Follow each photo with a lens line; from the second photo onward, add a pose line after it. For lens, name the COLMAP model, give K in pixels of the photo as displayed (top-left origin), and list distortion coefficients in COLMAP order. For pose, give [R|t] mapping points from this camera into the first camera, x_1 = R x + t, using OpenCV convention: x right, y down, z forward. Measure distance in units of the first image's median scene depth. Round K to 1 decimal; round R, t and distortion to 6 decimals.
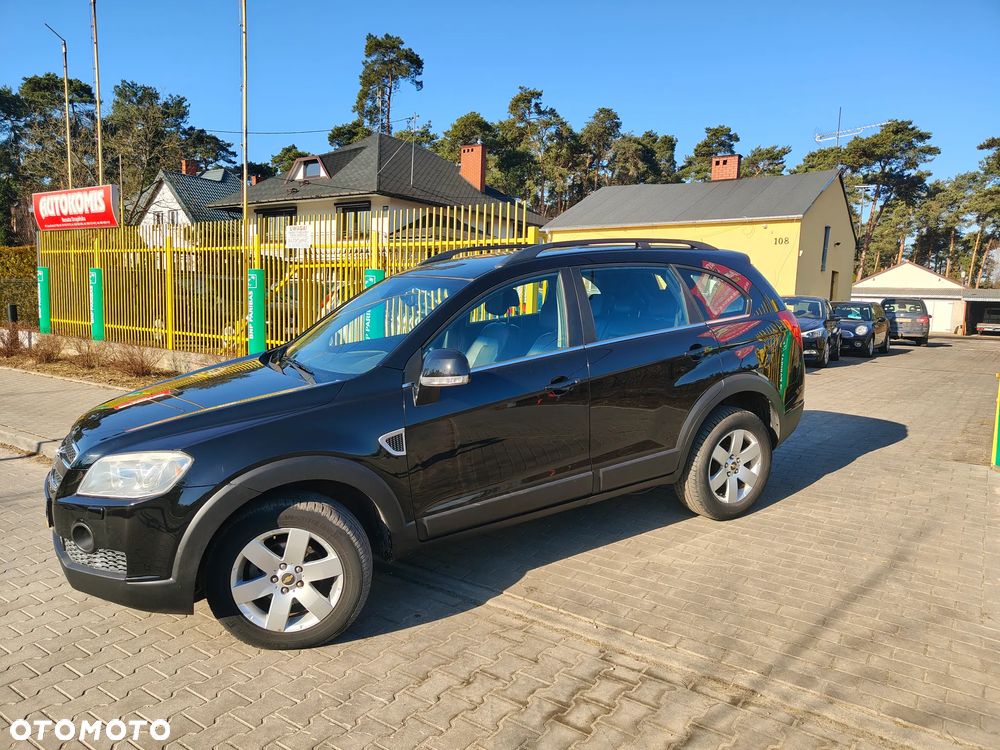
lens RADIAL K [[709.4, 0, 495.3], [0, 709.4, 375.4], [0, 0, 1]] dist [0.014554, -0.007753]
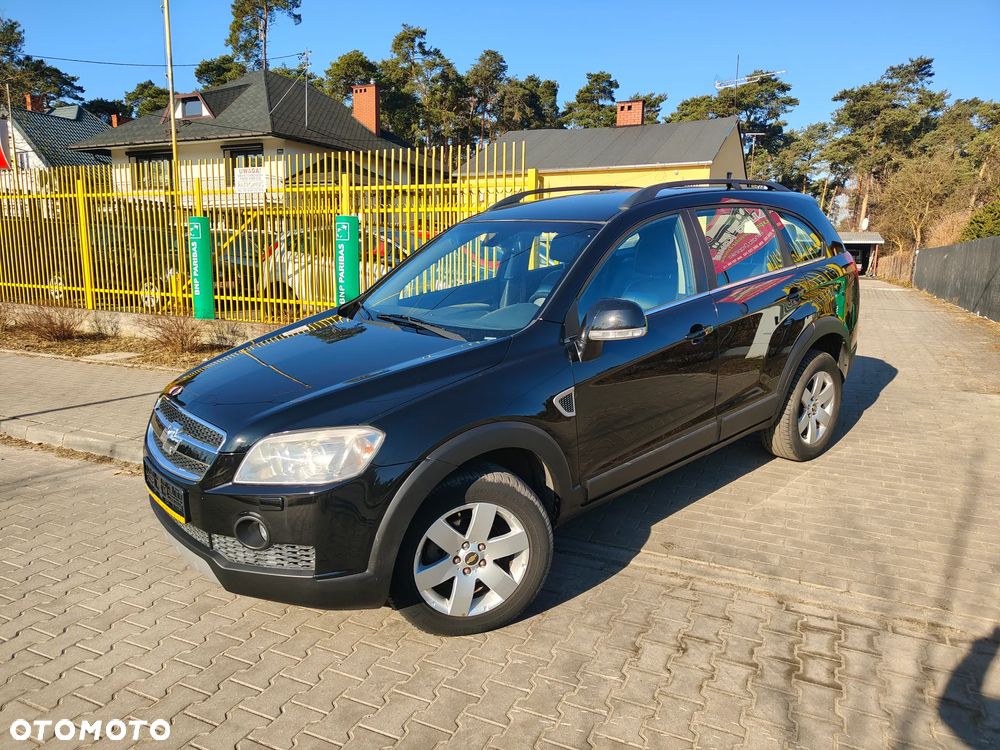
lens RADIAL K [[709.4, 0, 497.9], [0, 709.4, 367.4], [0, 0, 1]] dist [0.014554, -0.007753]
pose [[0.984837, -0.043413, 0.167965, -0.269785], [0.033144, 0.997434, 0.063464, -0.008739], [-0.170289, -0.056935, 0.983748, 0.079807]]
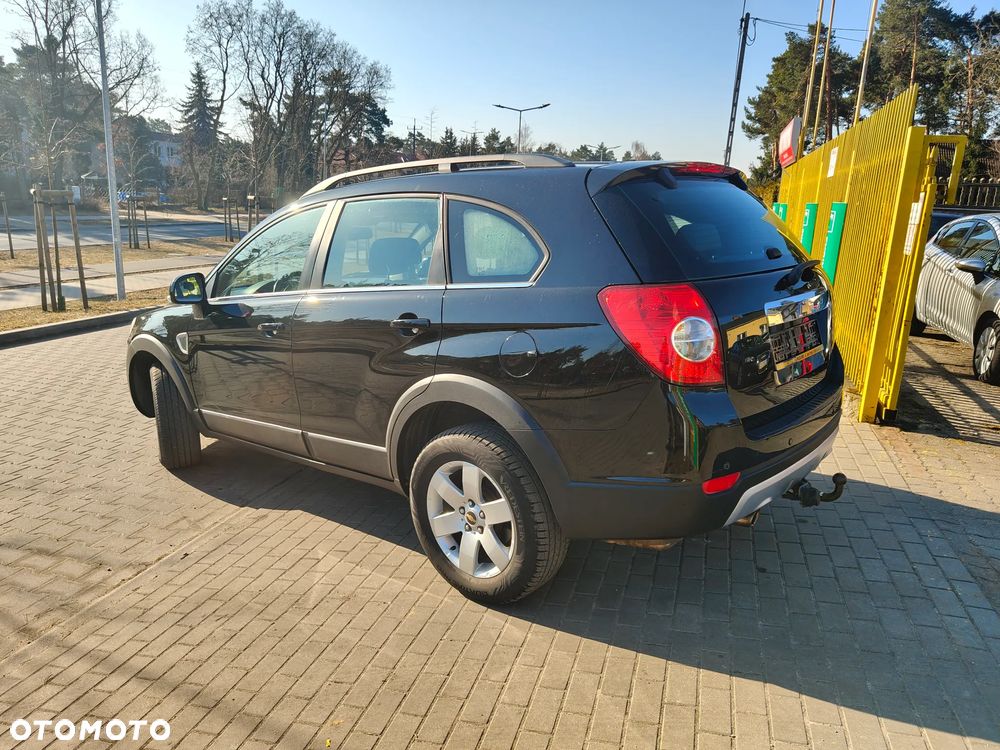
lens RADIAL K [[709.4, 0, 491.5], [0, 709.4, 375.0], [0, 0, 1]] dist [0.014554, -0.007753]
pose [[0.309728, 0.215623, -0.926054, 0.876896], [-0.133261, 0.974178, 0.182258, -0.112044], [0.941441, 0.066956, 0.330464, 0.780088]]
